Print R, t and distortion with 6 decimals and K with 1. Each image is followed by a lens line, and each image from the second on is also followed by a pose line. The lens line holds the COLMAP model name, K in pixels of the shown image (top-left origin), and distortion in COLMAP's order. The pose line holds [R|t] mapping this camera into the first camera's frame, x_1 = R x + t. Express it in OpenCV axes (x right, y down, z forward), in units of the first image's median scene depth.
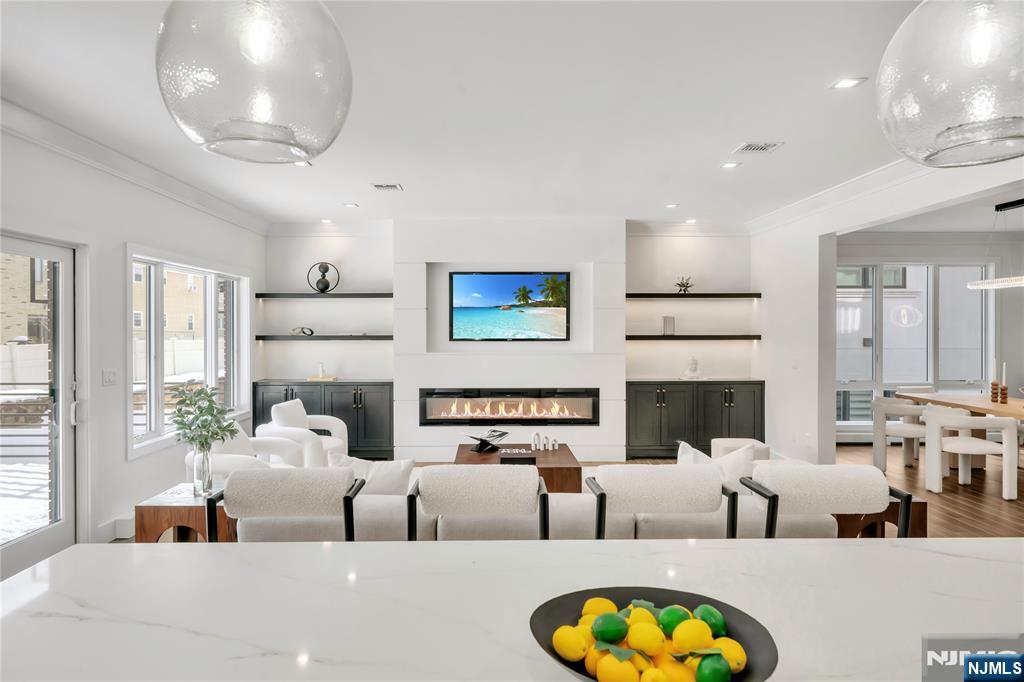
lens RADIAL K [[495.9, 0, 509.4], [0, 495.9, 320.6], [0, 0, 1]] dist [-0.000878, -0.000019]
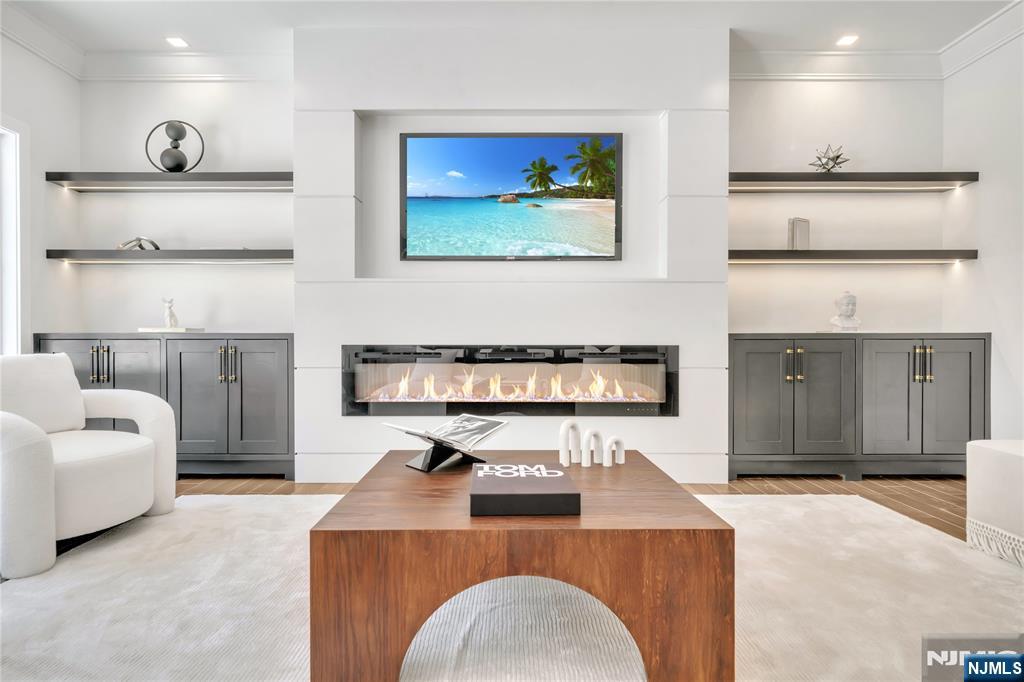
lens RADIAL K [[548.4, 0, 513.3], [0, 548.4, 315.8], [0, 0, 1]] dist [-0.032717, 0.000145]
pose [[0.999821, 0.000098, -0.018915, 0.013890], [0.000487, 0.999522, 0.030900, 0.083556], [0.018909, -0.030903, 0.999344, 0.404770]]
